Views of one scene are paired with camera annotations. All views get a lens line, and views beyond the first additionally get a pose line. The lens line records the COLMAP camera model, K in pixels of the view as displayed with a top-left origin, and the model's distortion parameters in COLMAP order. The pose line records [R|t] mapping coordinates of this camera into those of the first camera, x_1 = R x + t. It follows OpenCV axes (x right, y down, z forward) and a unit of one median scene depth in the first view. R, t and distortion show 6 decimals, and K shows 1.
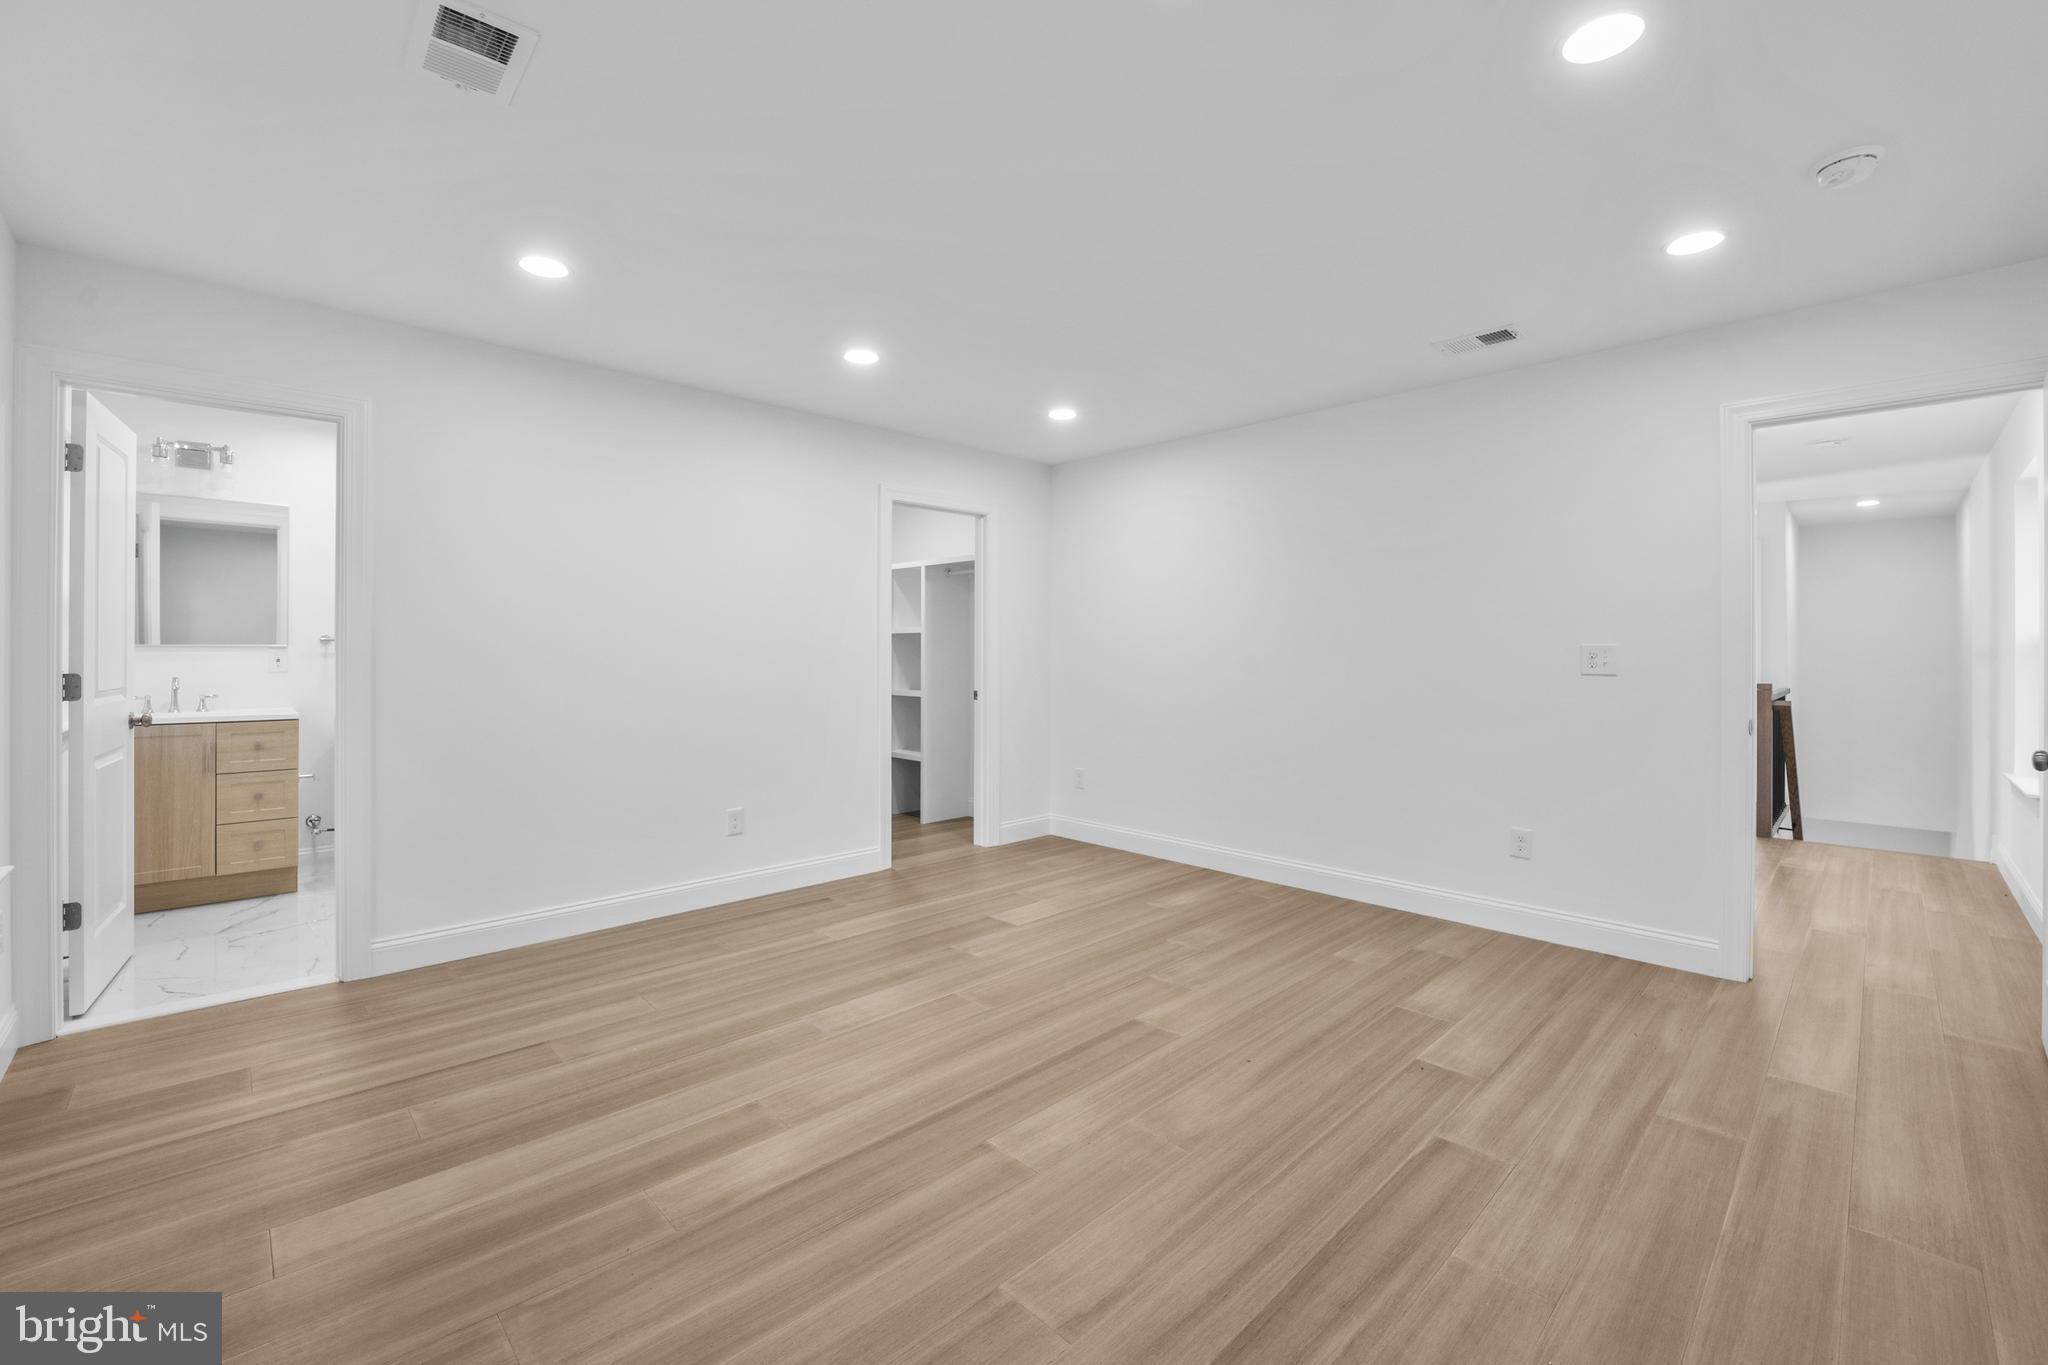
lens RADIAL K [[845.8, 0, 1007.8], [0, 845.8, 657.6], [0, 0, 1]] dist [-0.016940, -0.001212]
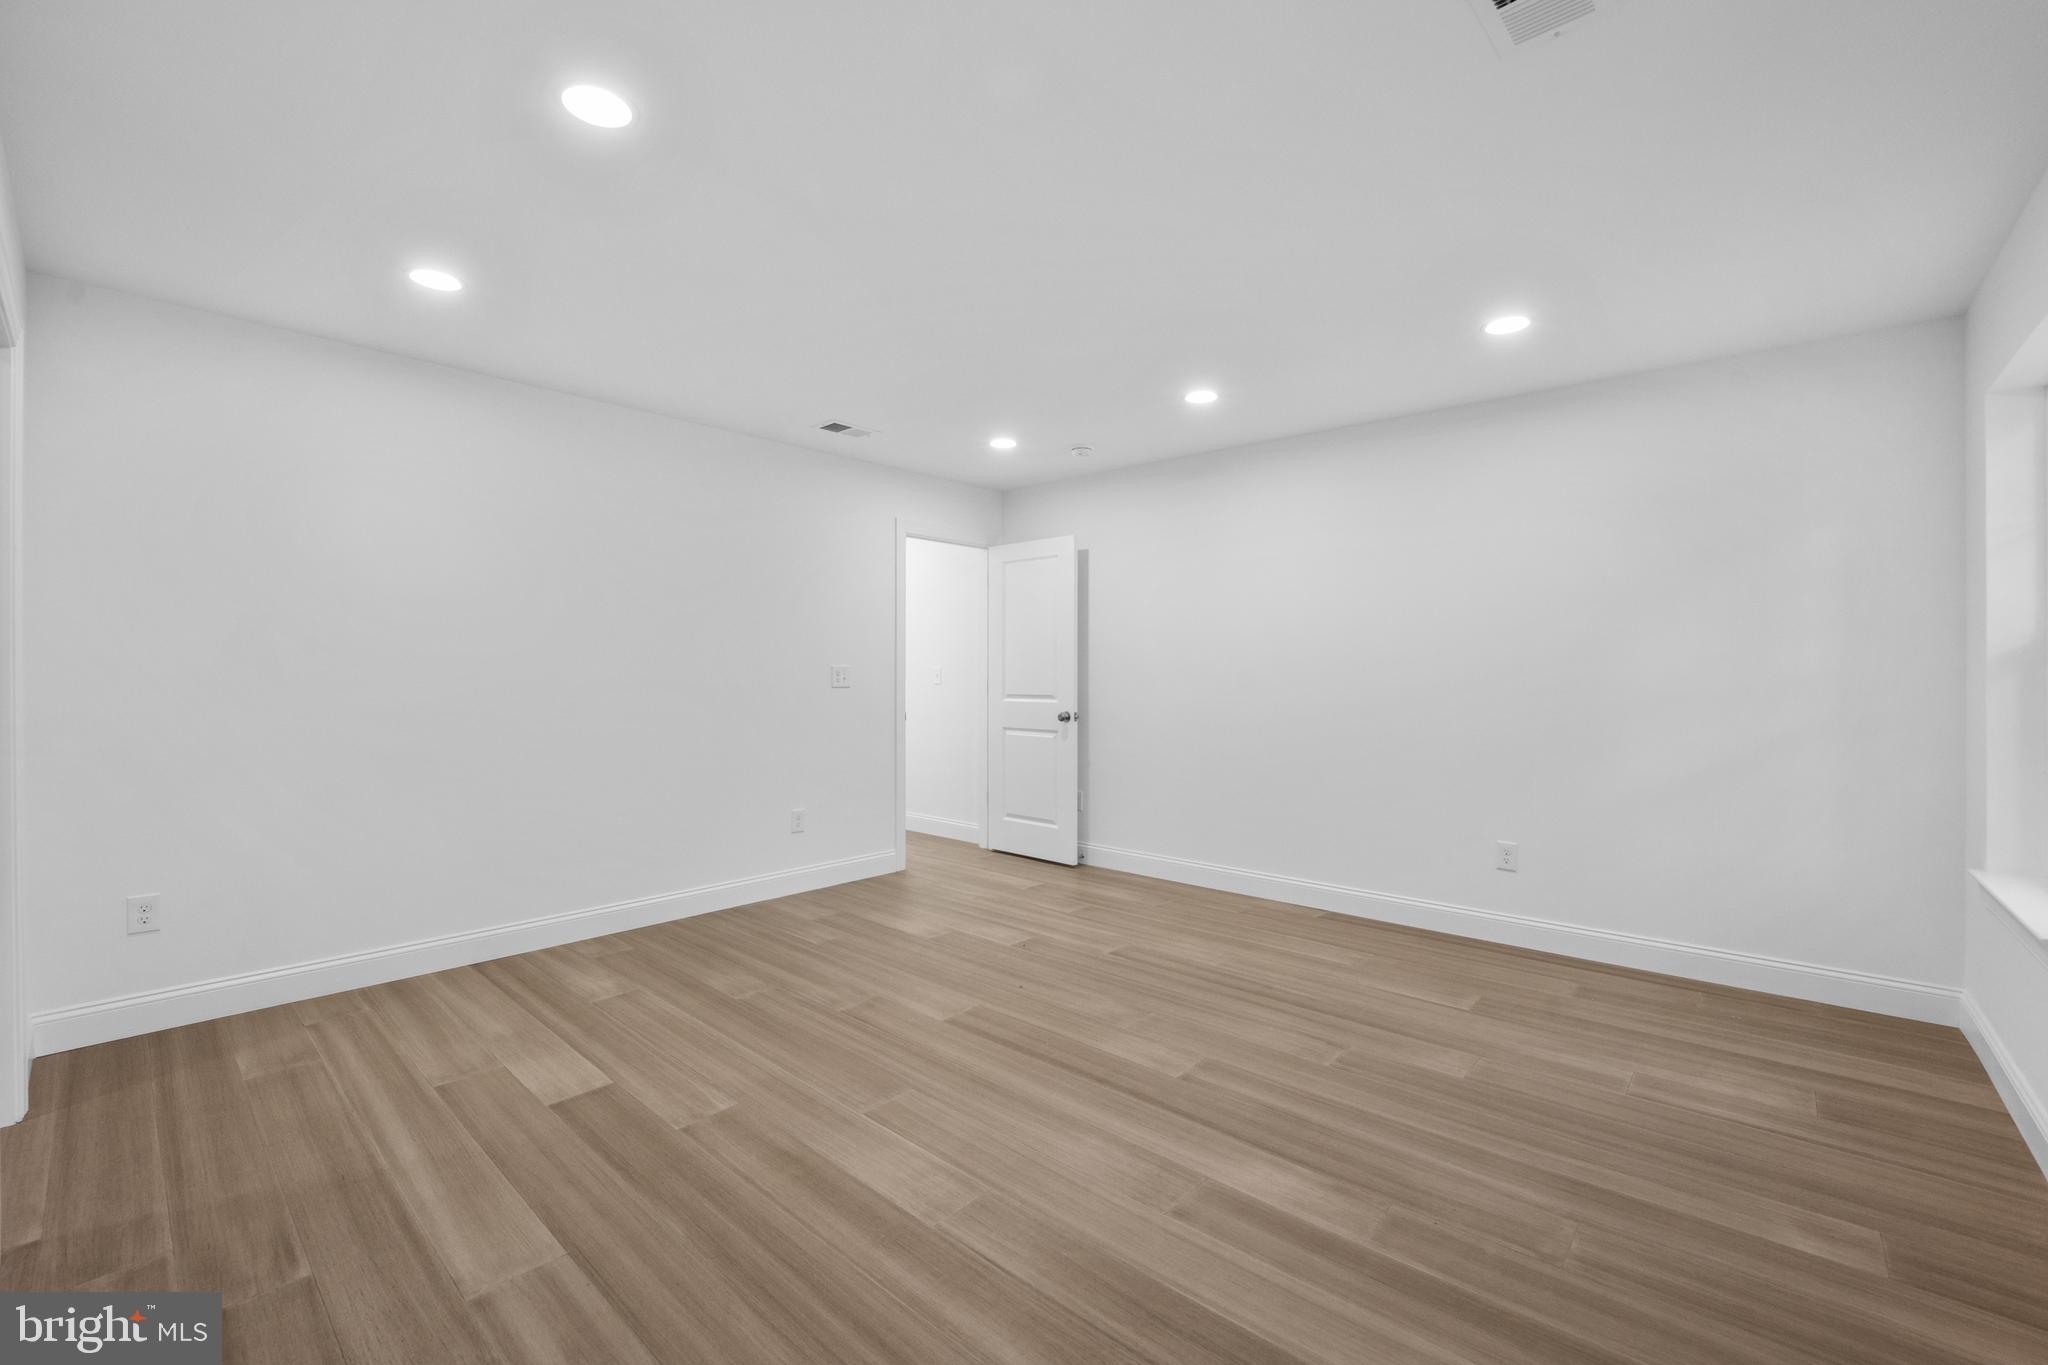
lens RADIAL K [[845.8, 0, 1034.5], [0, 845.8, 674.8], [0, 0, 1]] dist [-0.016940, -0.001212]
pose [[-0.083548, -0.004069, 0.996495, -1.090725], [0.004912, 0.999978, 0.004495, -0.006211], [-0.996492, 0.005271, -0.083526, 1.176790]]
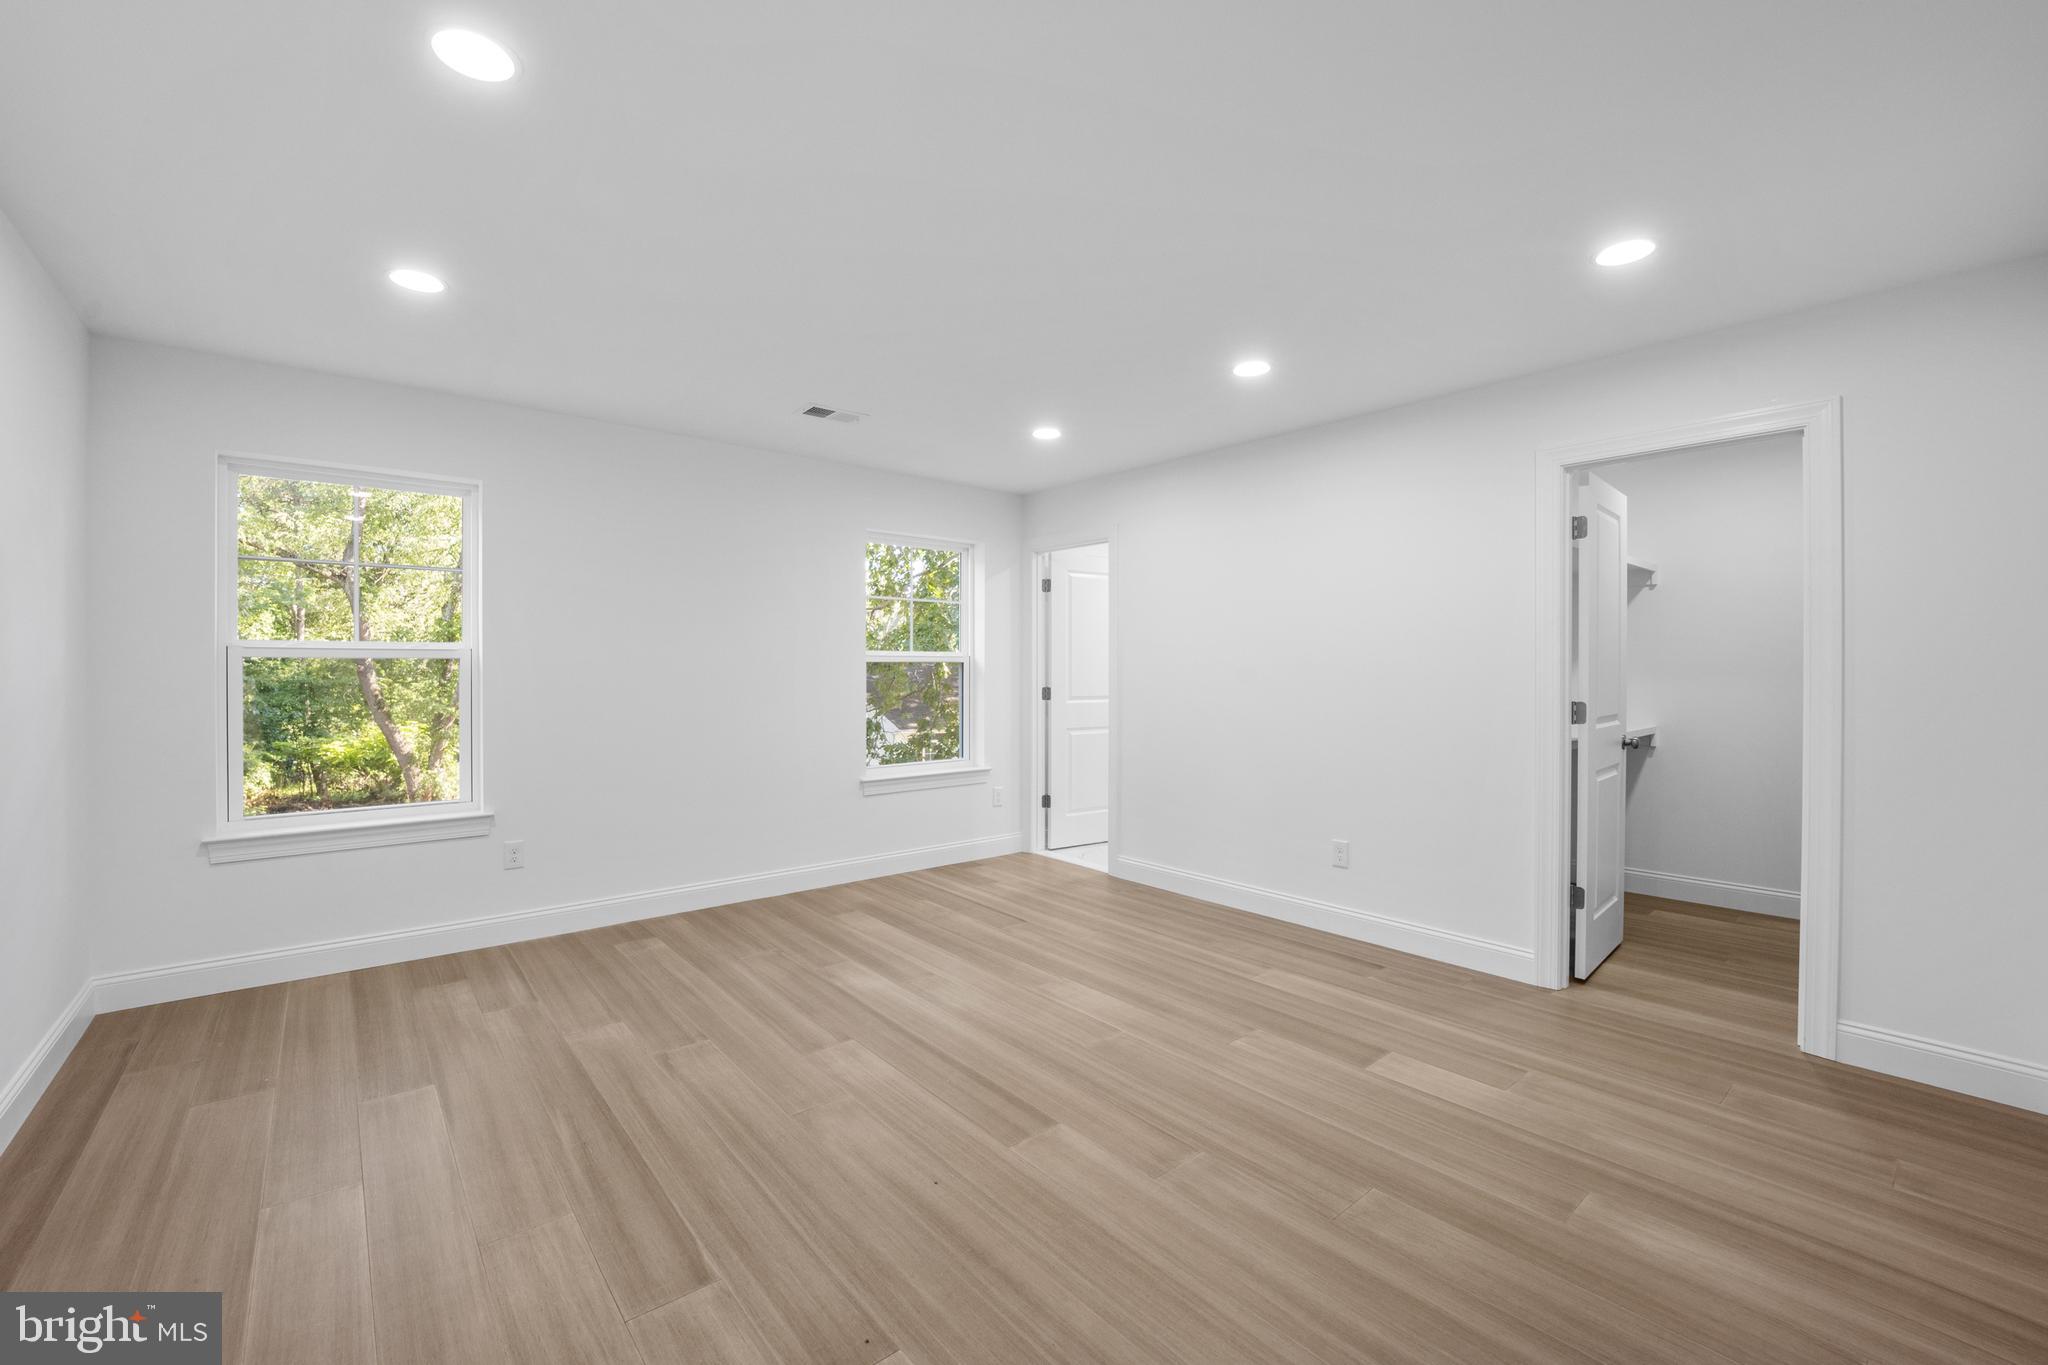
lens RADIAL K [[845.8, 0, 1023.7], [0, 845.8, 667.4], [0, 0, 1]] dist [-0.016940, -0.001212]
pose [[-0.062823, -0.004912, -0.998013, 1.195014], [-0.010903, 0.999932, -0.004235, -0.022820], [0.997965, 0.010616, -0.062872, 1.226489]]
